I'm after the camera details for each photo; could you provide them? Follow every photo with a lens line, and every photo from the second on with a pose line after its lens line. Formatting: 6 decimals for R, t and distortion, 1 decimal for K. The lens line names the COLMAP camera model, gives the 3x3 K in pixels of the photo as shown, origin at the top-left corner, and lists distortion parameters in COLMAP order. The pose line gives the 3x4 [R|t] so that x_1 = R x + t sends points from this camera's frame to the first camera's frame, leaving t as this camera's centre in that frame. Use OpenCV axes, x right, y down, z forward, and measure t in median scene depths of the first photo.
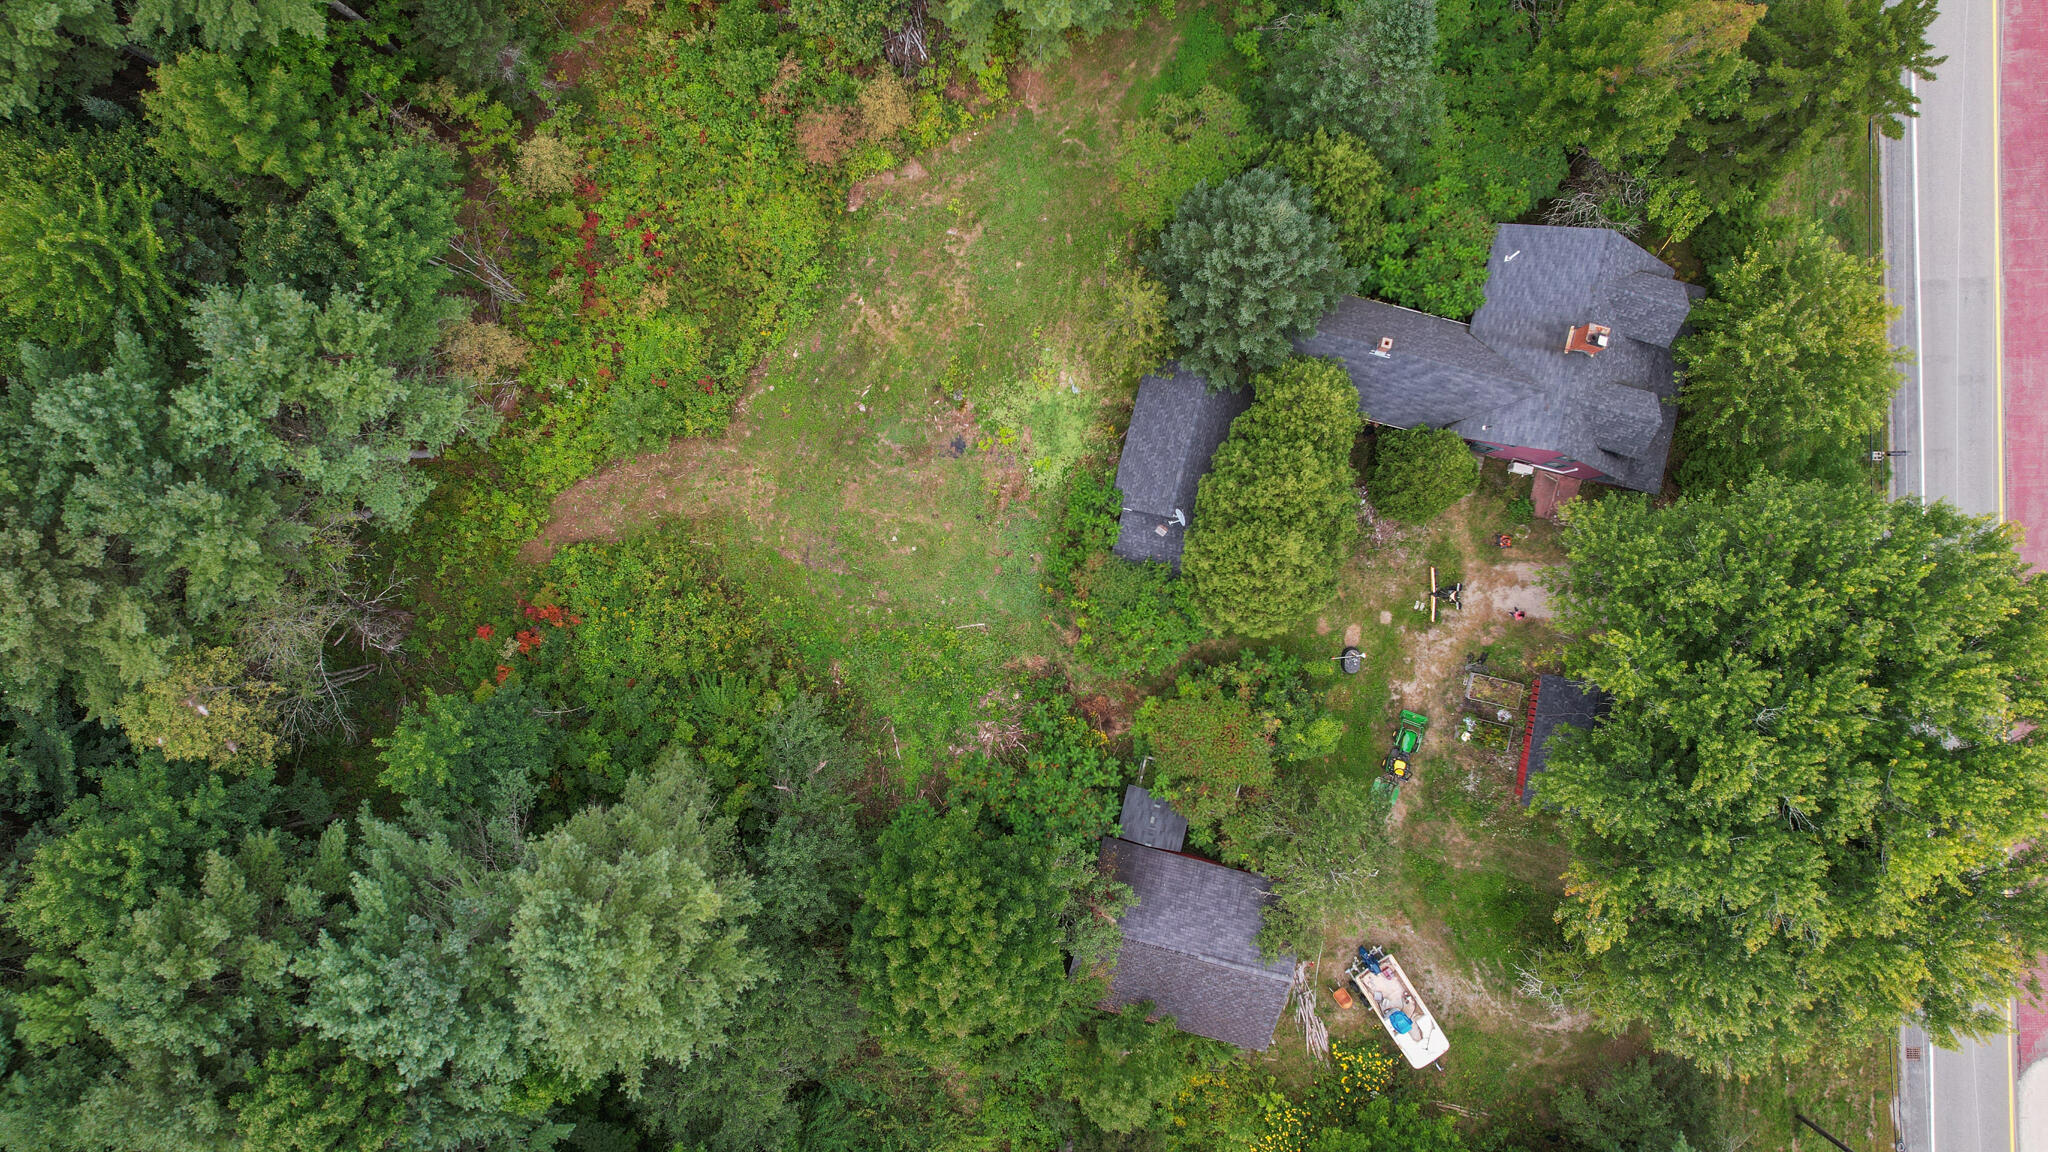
lens RADIAL K [[1303.7, 0, 1022.5], [0, 1303.7, 579.4], [0, 0, 1]] dist [-0.049836, 0.031117]
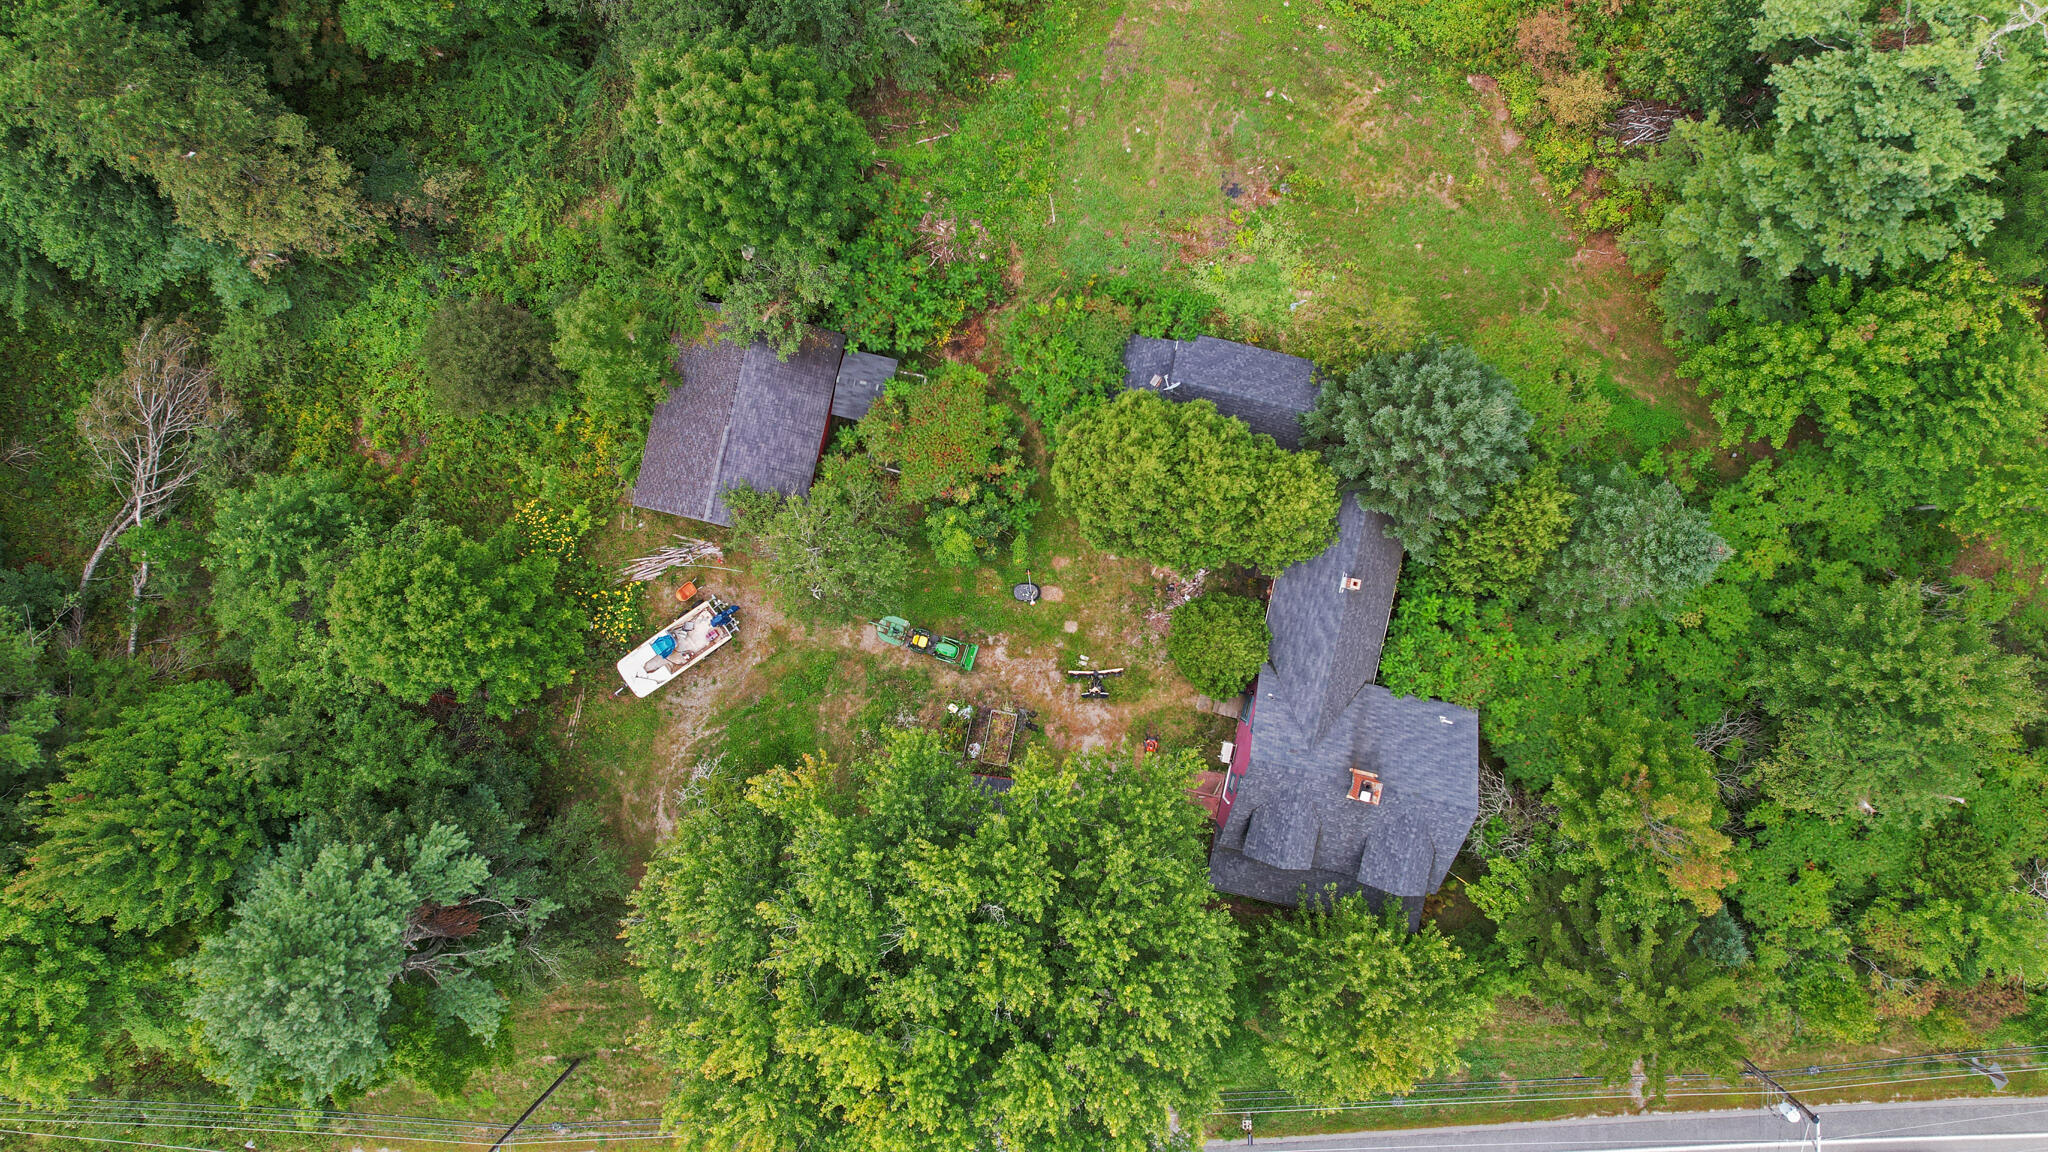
lens RADIAL K [[1303.7, 0, 1032.0], [0, 1303.7, 576.0], [0, 0, 1]] dist [-0.049836, 0.031117]
pose [[0.024492, 0.999696, 0.002929, 0.245278], [-0.999568, 0.024441, 0.016313, 0.043259], [0.016236, -0.003327, 0.999863, 0.009372]]
